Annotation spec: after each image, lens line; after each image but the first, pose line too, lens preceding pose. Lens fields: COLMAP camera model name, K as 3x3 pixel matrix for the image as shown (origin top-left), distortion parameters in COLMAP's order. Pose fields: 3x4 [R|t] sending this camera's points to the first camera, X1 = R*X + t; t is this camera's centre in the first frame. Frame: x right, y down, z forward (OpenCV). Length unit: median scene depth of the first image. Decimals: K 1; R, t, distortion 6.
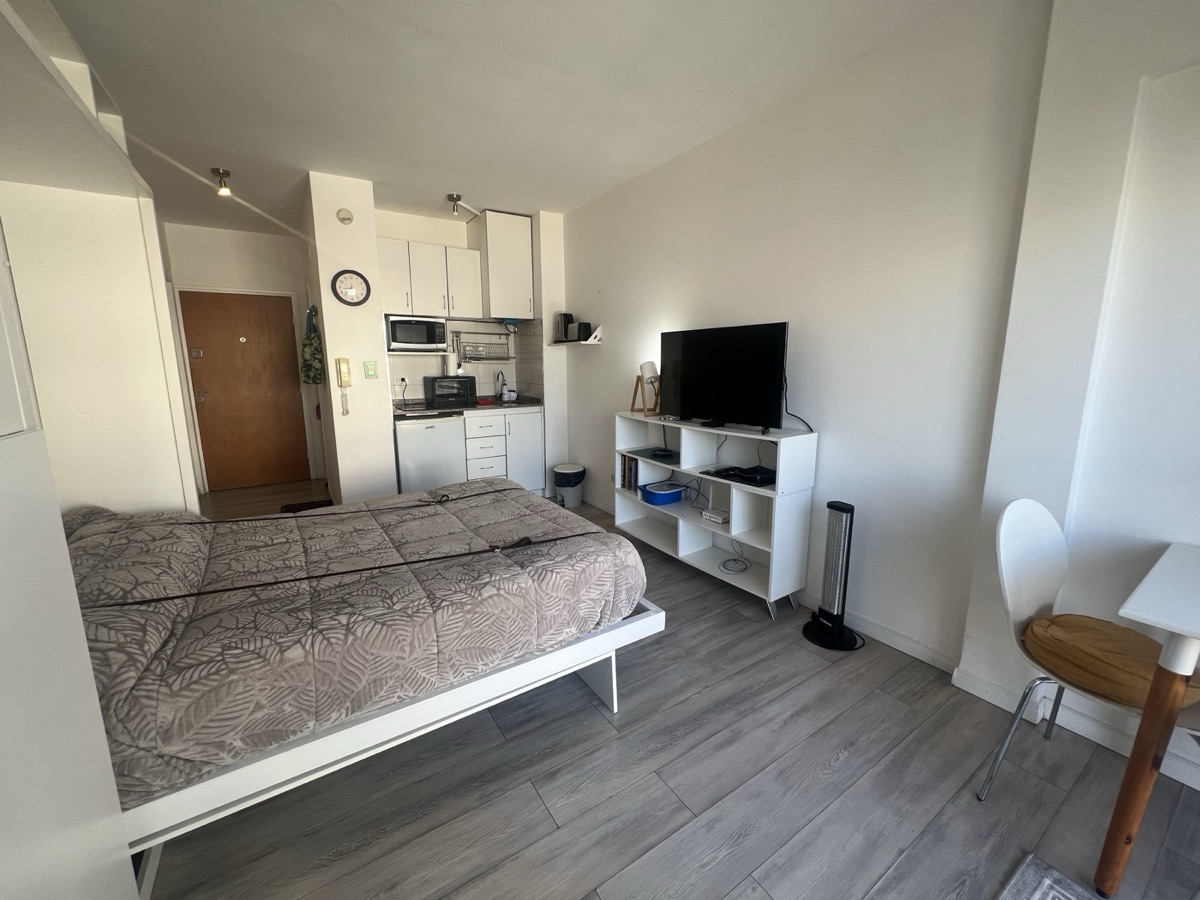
lens RADIAL K [[481.9, 0, 603.7], [0, 481.9, 445.9], [0, 0, 1]] dist [0.000783, -0.000343]
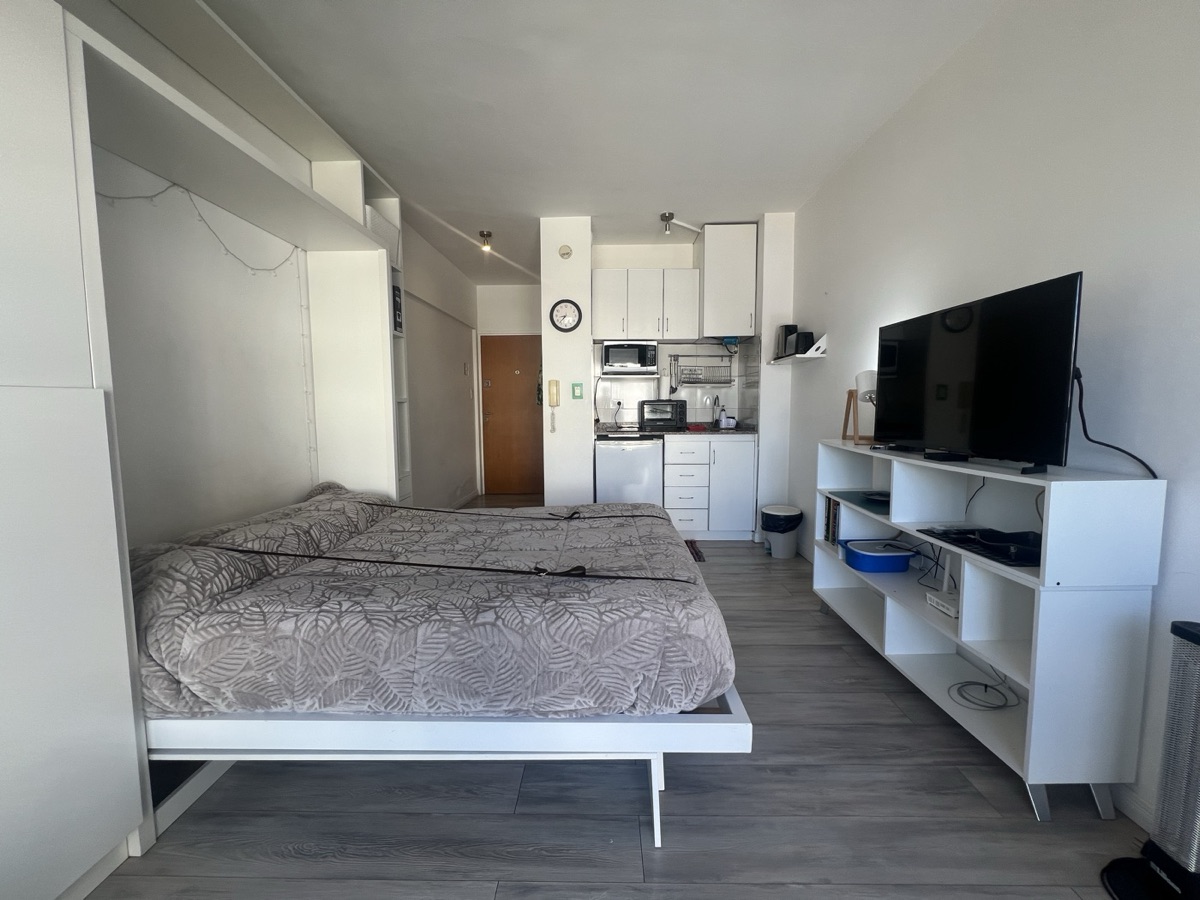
lens RADIAL K [[481.9, 0, 601.5], [0, 481.9, 447.7], [0, 0, 1]] dist [0.000783, -0.000343]
pose [[0.825374, 0.050754, -0.562301, 0.233635], [-0.095955, 0.994072, -0.051120, 0.021666], [0.556373, 0.096149, 0.825351, 0.245720]]
